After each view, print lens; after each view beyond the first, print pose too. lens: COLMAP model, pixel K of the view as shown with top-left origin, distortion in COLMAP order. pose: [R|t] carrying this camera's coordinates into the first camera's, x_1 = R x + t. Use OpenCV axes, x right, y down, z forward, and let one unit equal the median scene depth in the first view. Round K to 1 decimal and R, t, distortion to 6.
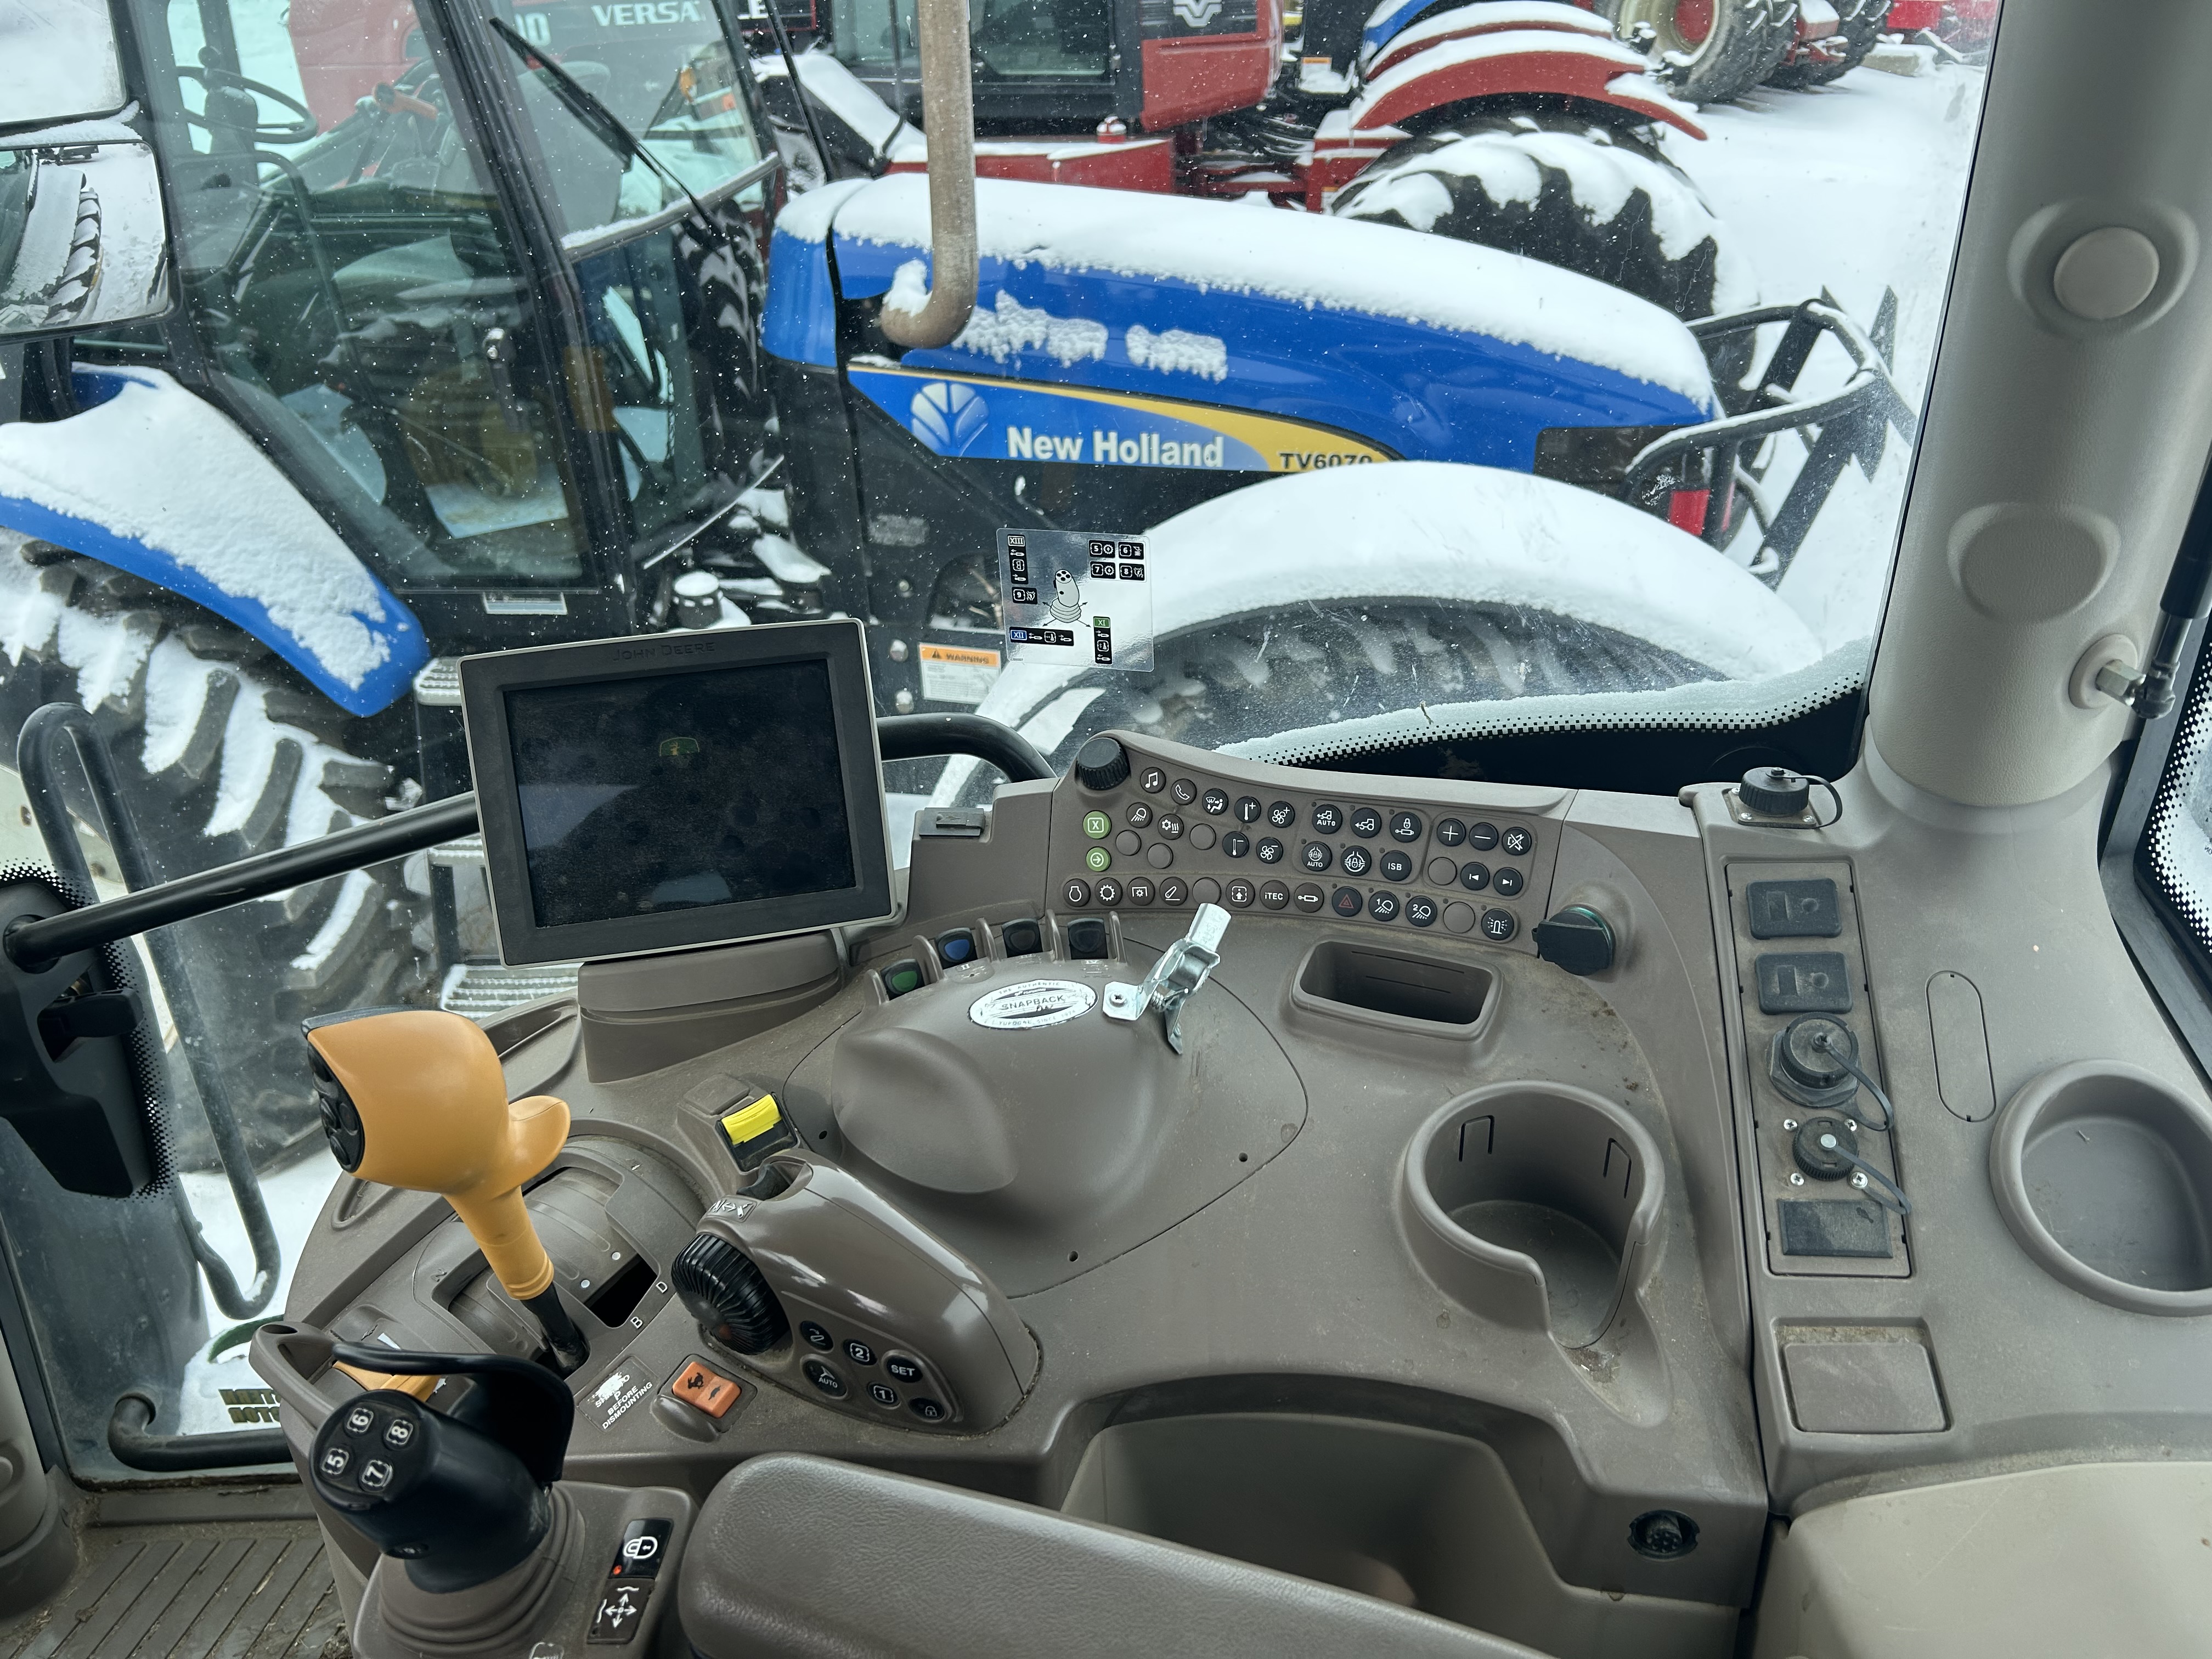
lens RADIAL K [[1674.2, 0, 1111.3], [0, 1674.2, 836.7], [0, 0, 1]] dist [0.063398, -0.059977]
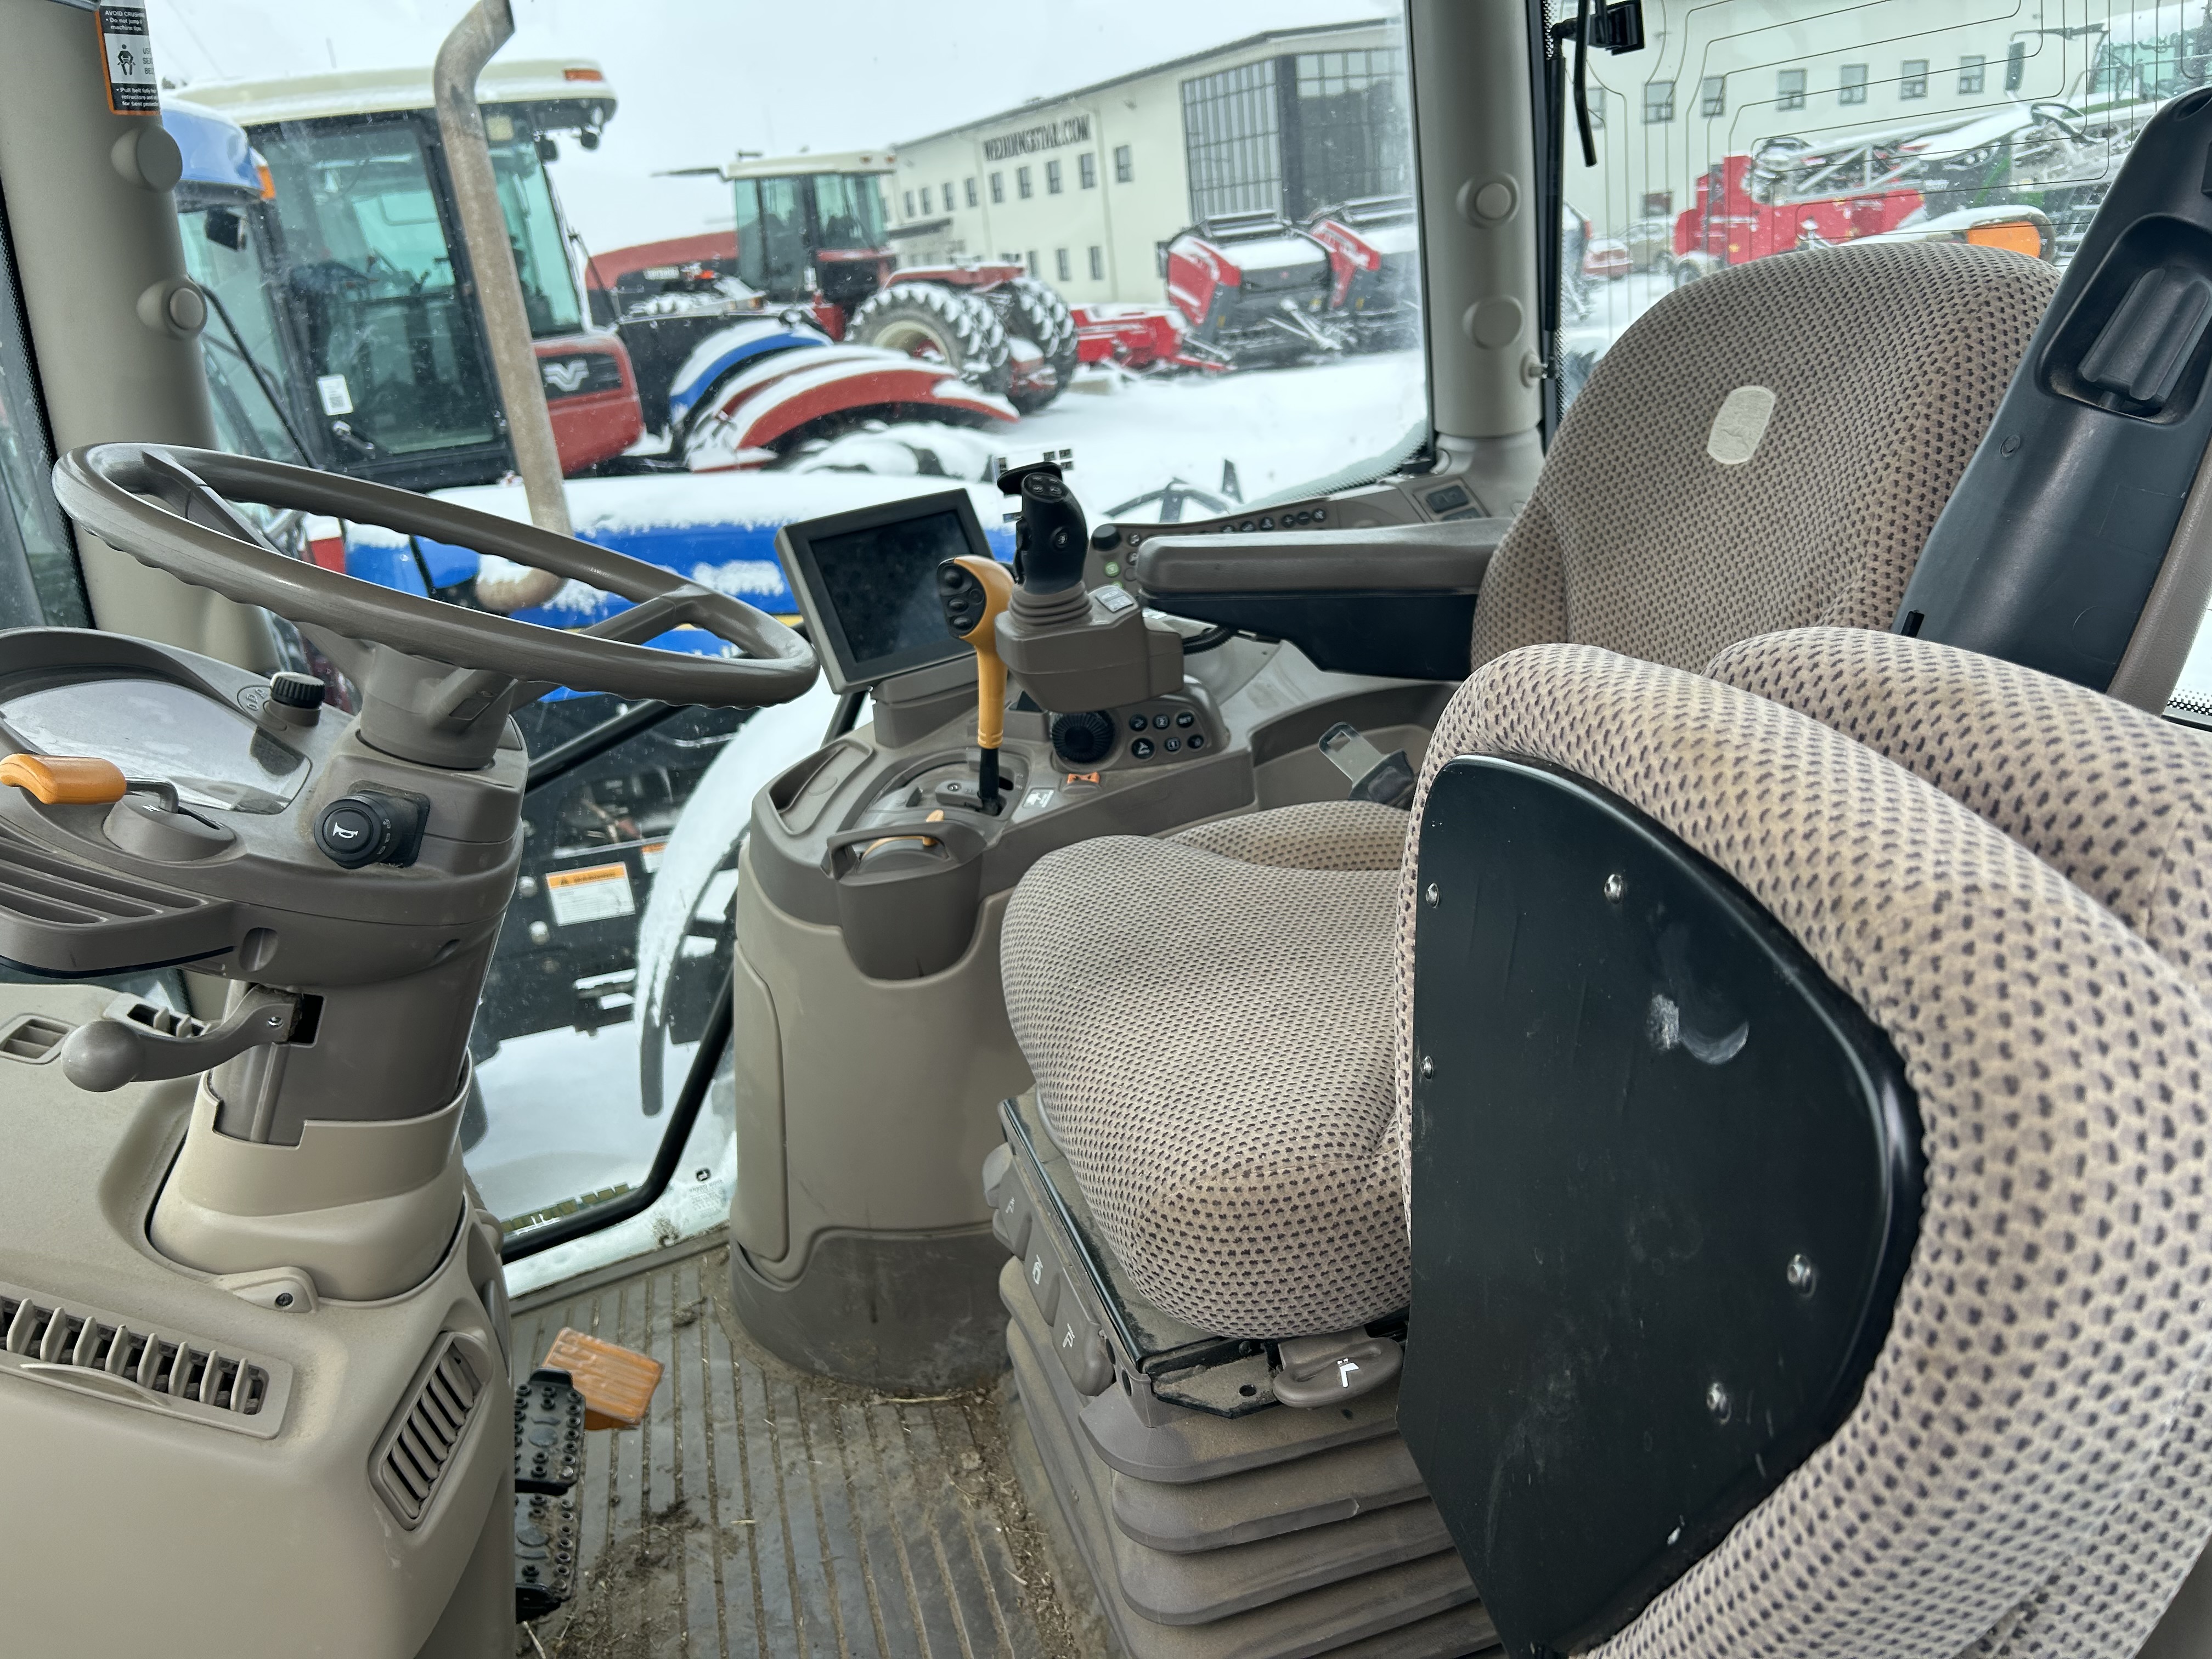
lens RADIAL K [[1674.2, 0, 1104.4], [0, 1674.2, 824.5], [0, 0, 1]] dist [0.063398, -0.059977]
pose [[0.910904, -0.216052, 0.351532, -0.163140], [0.281222, 0.948508, -0.145760, 0.122295], [-0.301939, 0.231632, 0.924759, -0.165964]]
